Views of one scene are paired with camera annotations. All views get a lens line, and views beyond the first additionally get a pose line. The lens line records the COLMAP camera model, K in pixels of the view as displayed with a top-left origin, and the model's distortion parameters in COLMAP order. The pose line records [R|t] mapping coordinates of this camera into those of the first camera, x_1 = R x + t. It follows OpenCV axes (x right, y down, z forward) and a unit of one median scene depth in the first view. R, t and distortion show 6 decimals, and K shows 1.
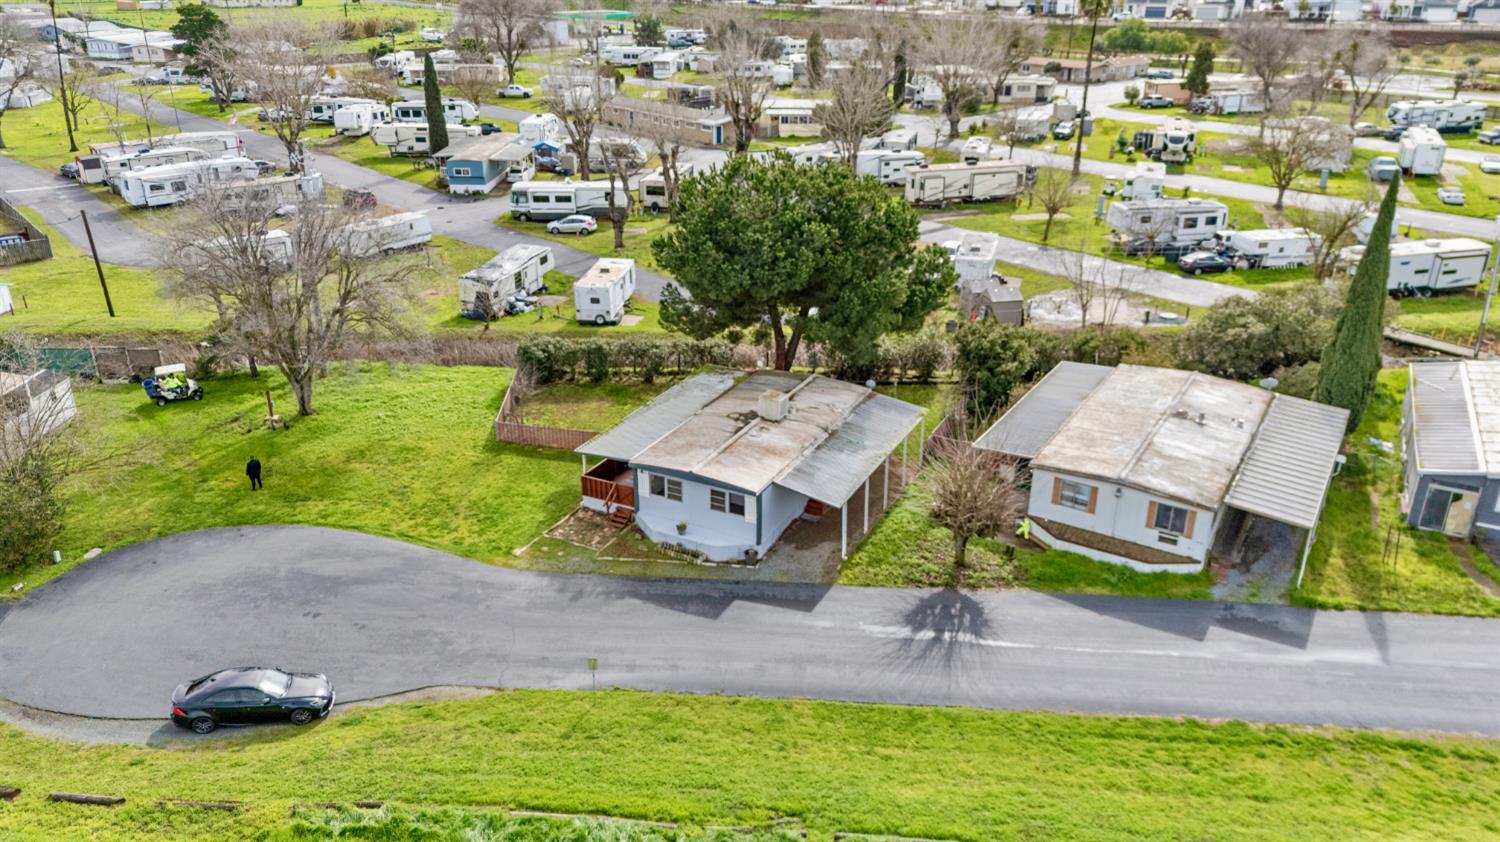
lens RADIAL K [[1109.3, 0, 750.0], [0, 1109.3, 421.0], [0, 0, 1]] dist [0.051671, -0.043013]
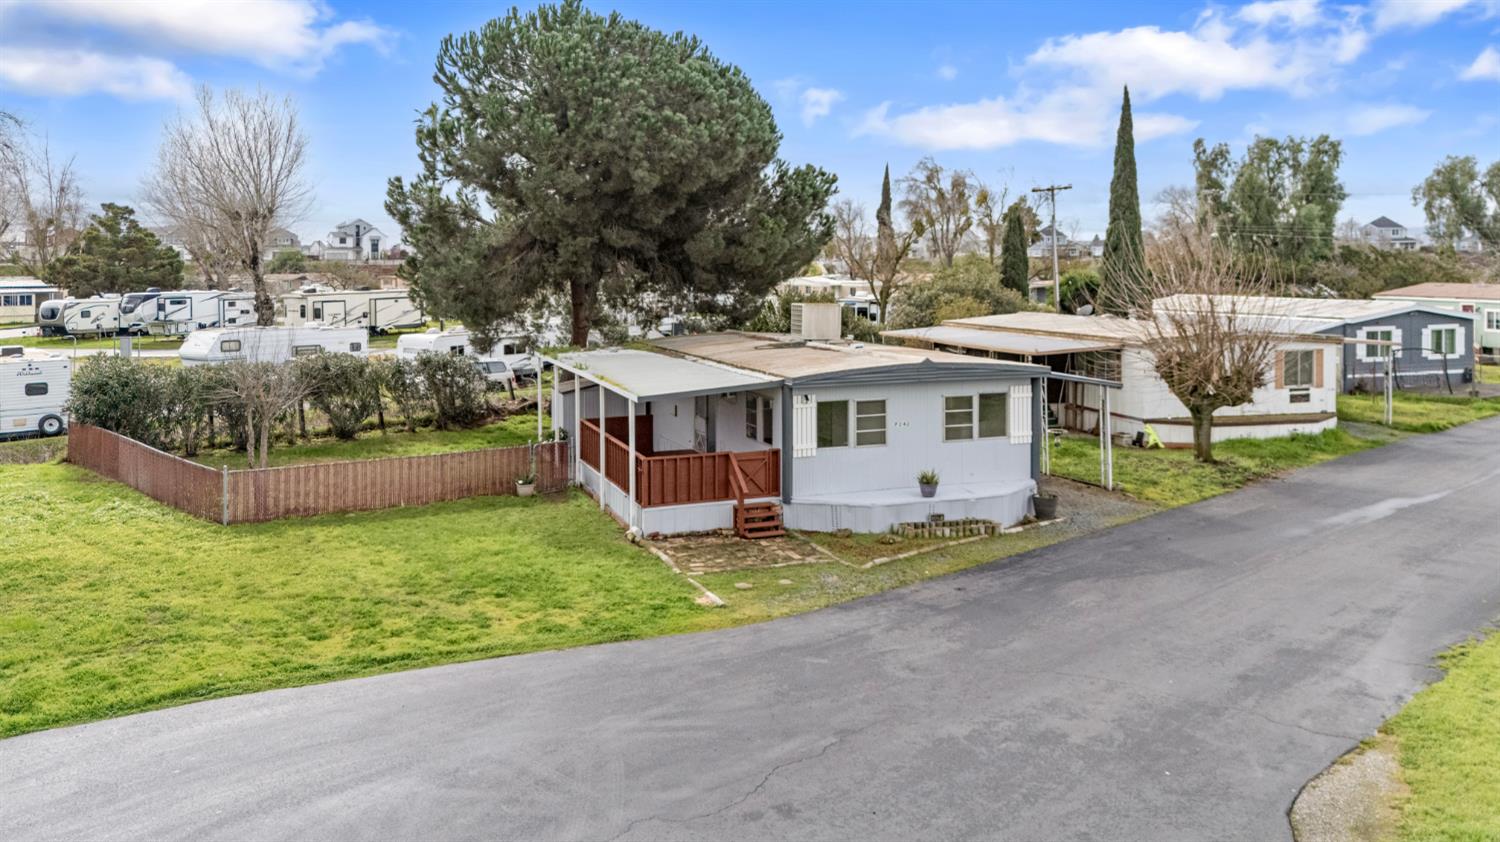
lens RADIAL K [[1109.5, 0, 742.6], [0, 1109.5, 416.1], [0, 0, 1]] dist [0.068039, -0.063607]
pose [[0.685387, -0.102253, 0.720964, -0.252286], [0.291947, 0.945620, -0.143425, 0.061818], [-0.667092, 0.308785, 0.677968, 0.378764]]
